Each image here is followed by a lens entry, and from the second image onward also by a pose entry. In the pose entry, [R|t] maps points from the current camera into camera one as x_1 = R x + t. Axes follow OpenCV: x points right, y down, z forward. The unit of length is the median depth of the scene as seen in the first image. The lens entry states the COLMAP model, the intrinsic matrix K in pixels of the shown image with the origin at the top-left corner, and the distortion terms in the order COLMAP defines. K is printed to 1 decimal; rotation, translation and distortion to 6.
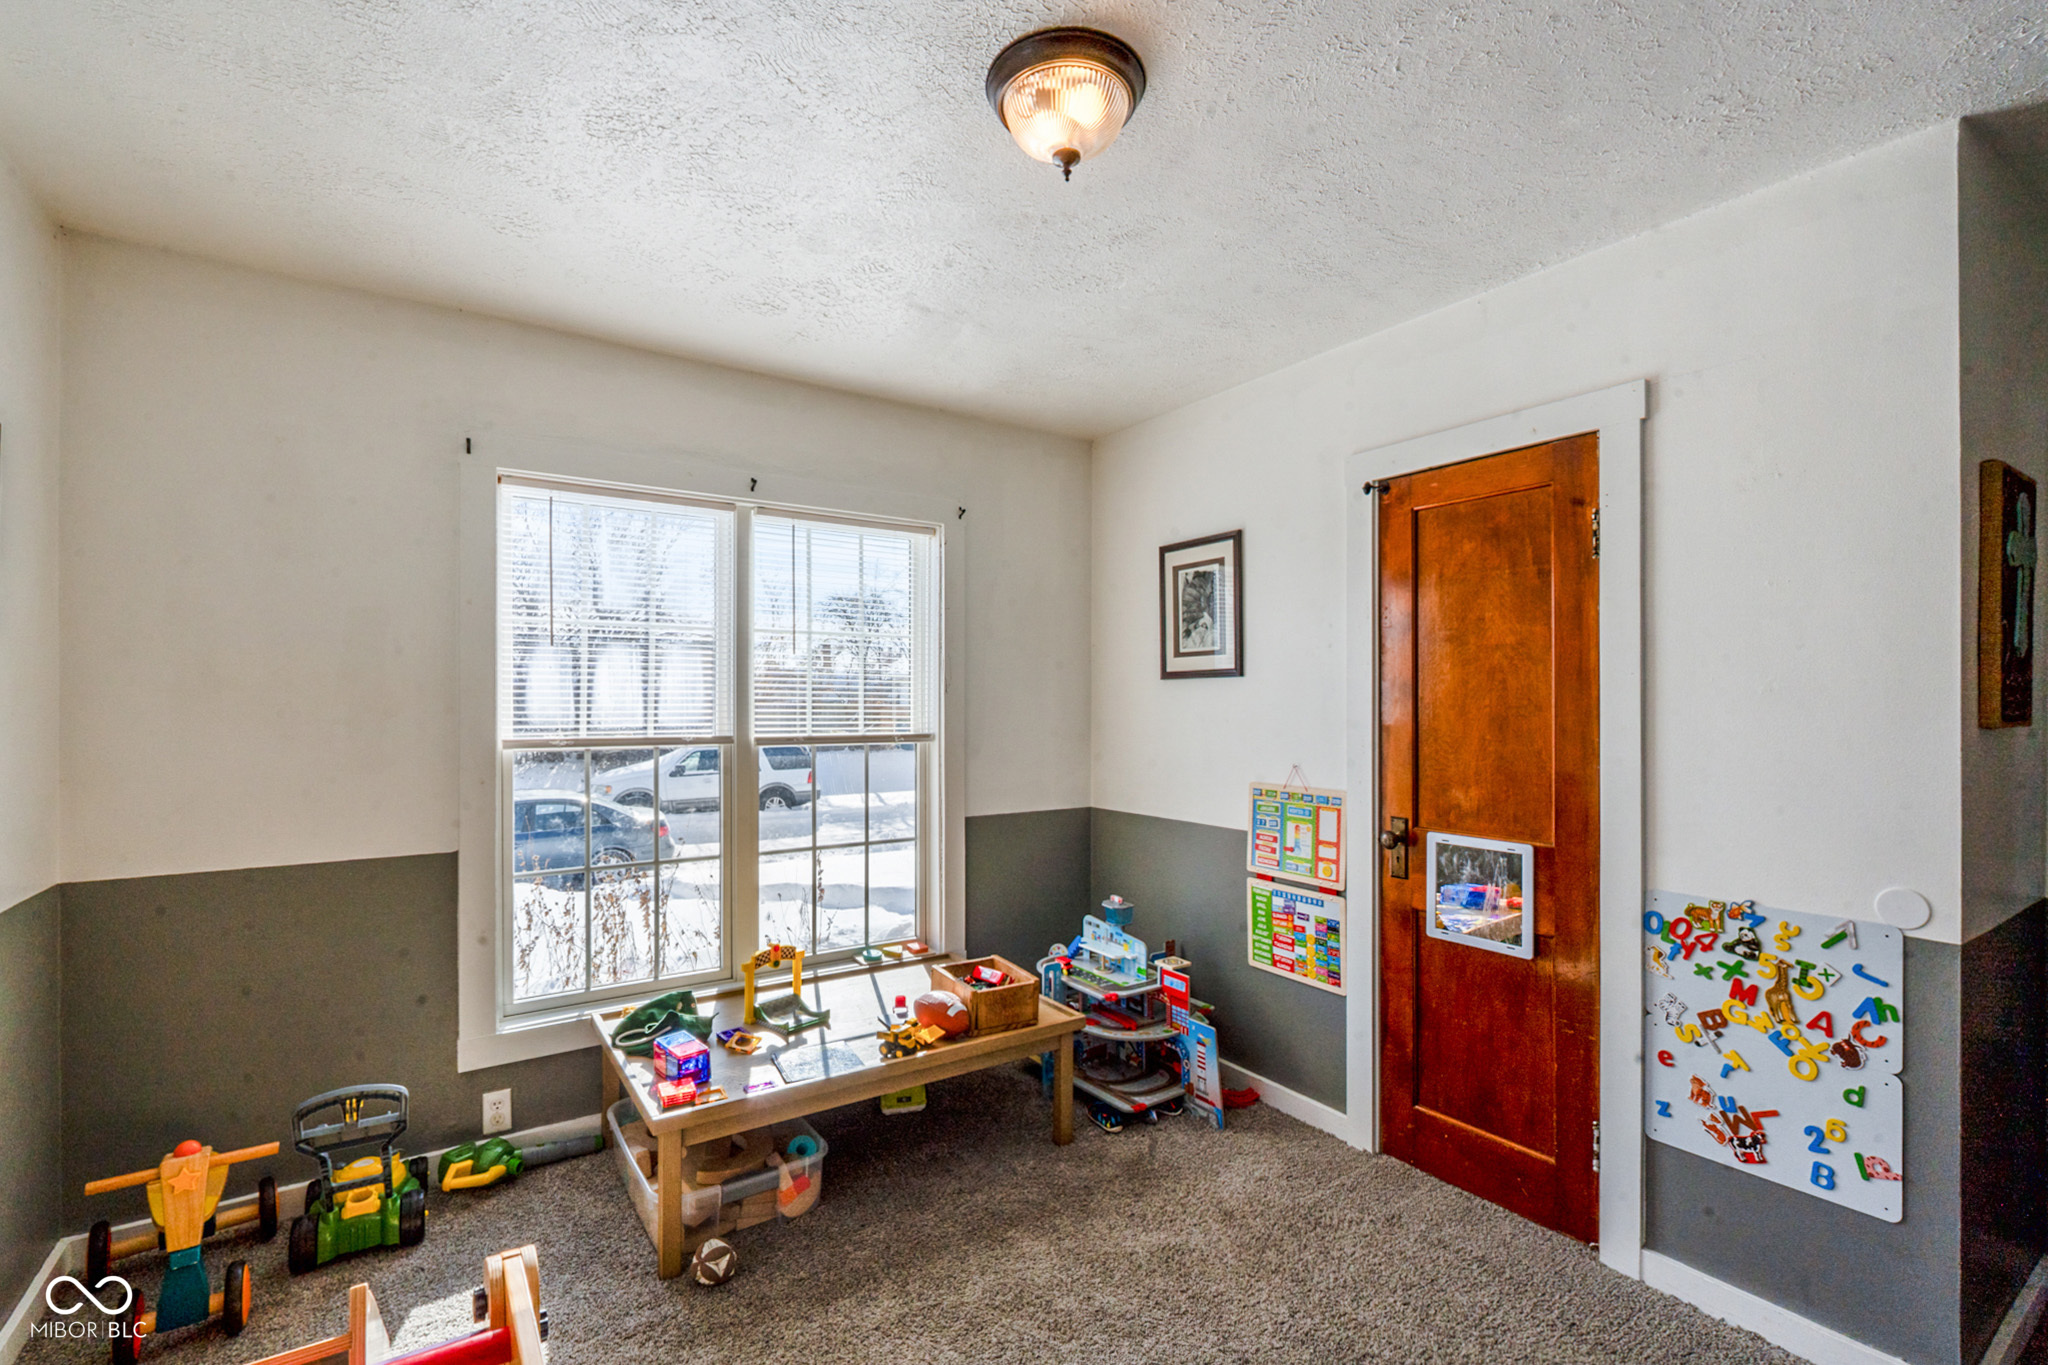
lens RADIAL K [[914.1, 0, 1023.3], [0, 914.1, 699.5], [0, 0, 1]] dist [-0.000057, -0.000026]
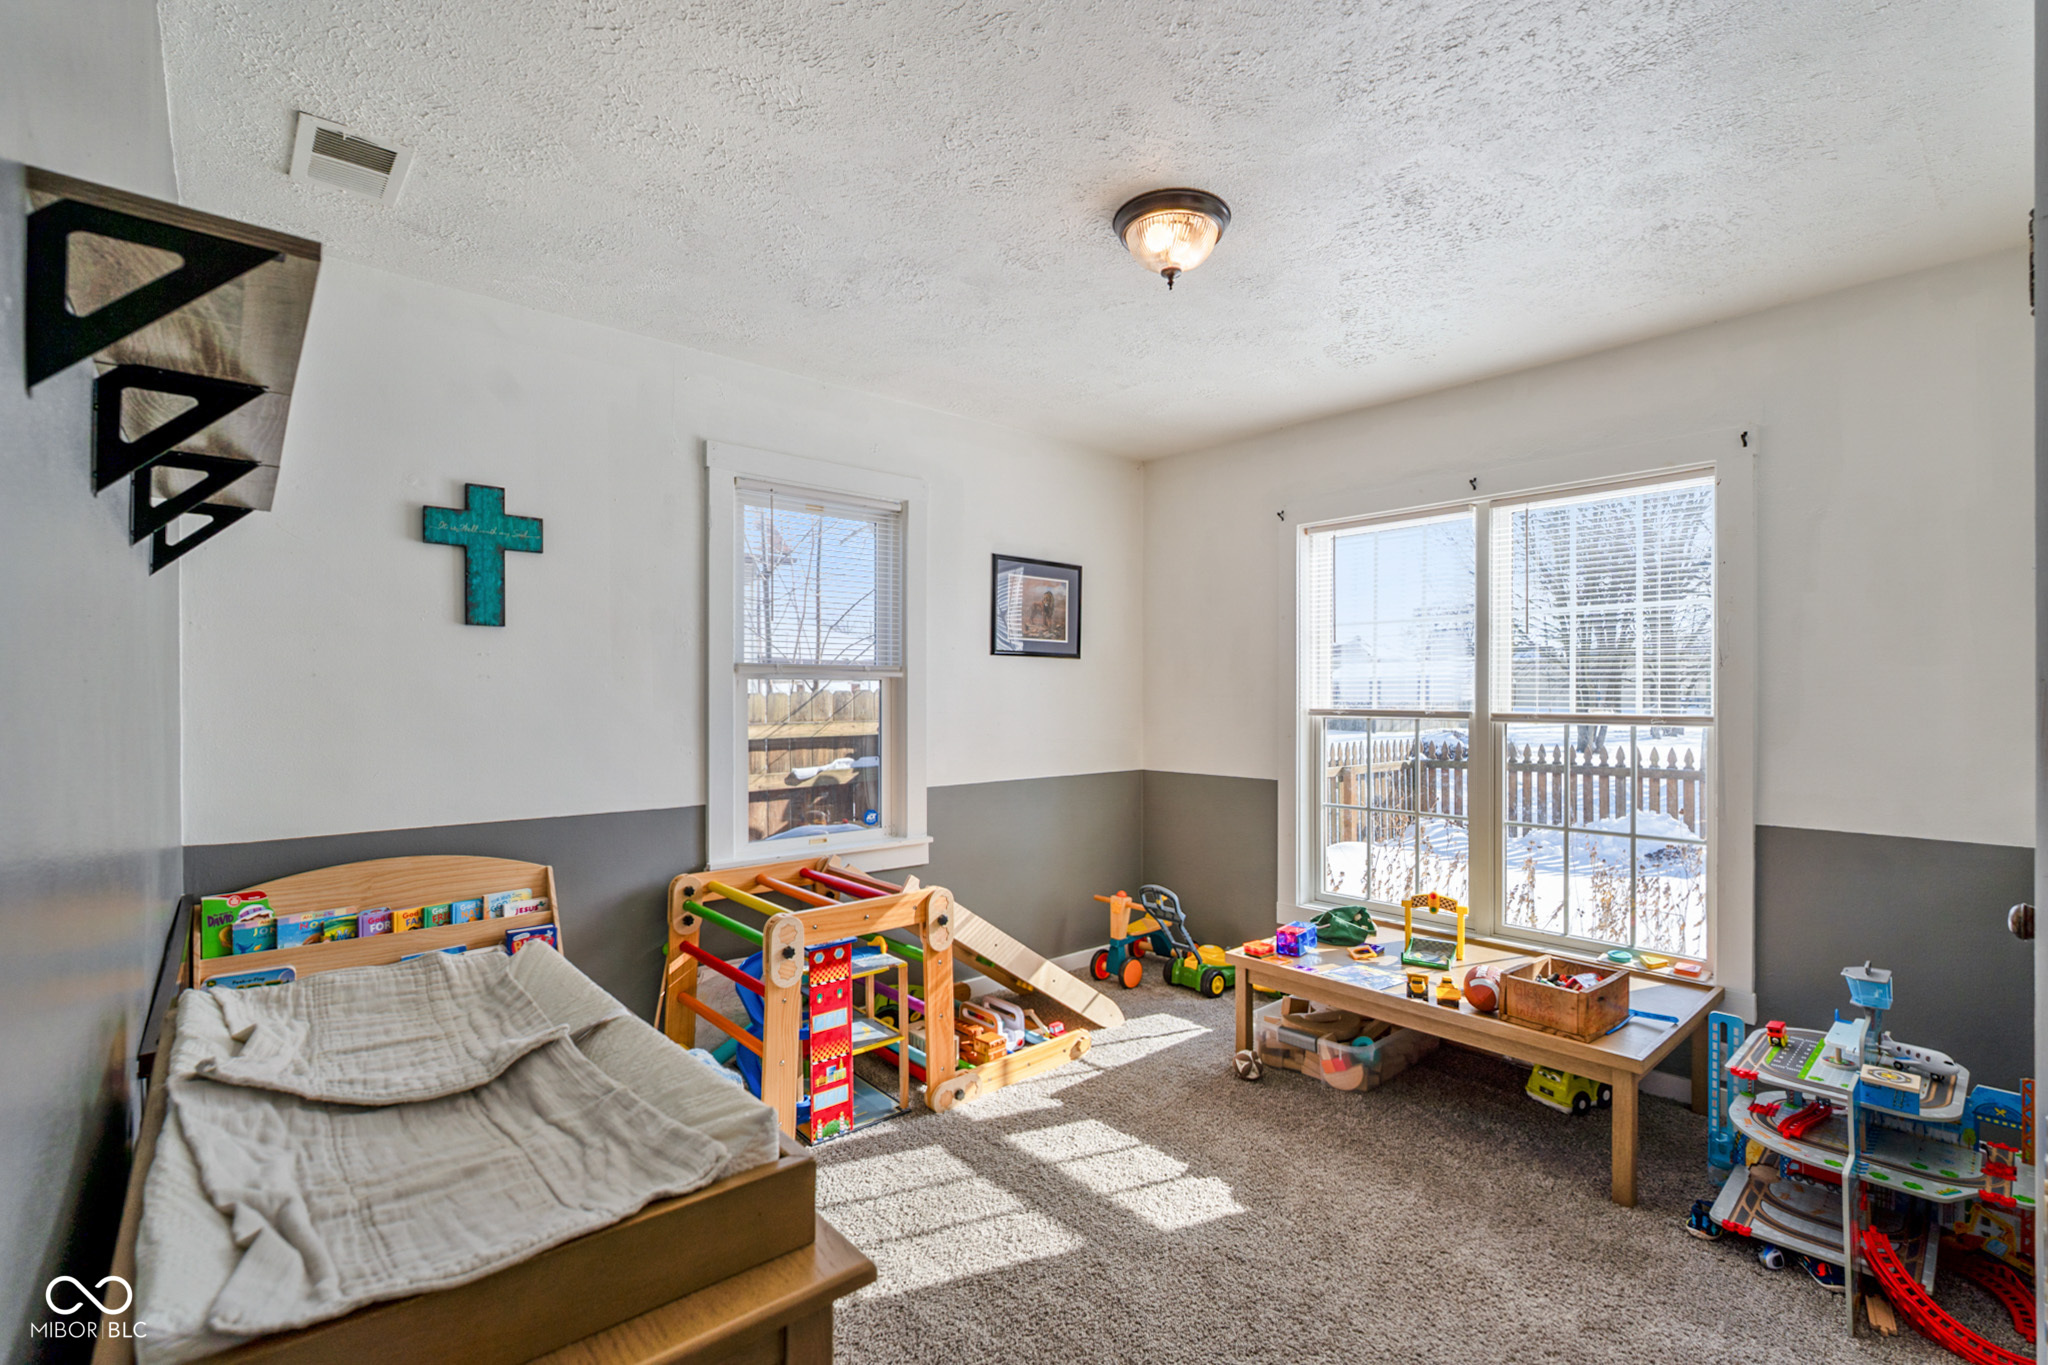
lens RADIAL K [[914.1, 0, 1023.3], [0, 914.1, 699.5], [0, 0, 1]] dist [-0.000057, -0.000026]
pose [[0.120002, 0.002650, -0.992770, 0.830317], [-0.000560, 0.999996, 0.002601, 0.025923], [0.992773, 0.000244, 0.120004, 0.370460]]
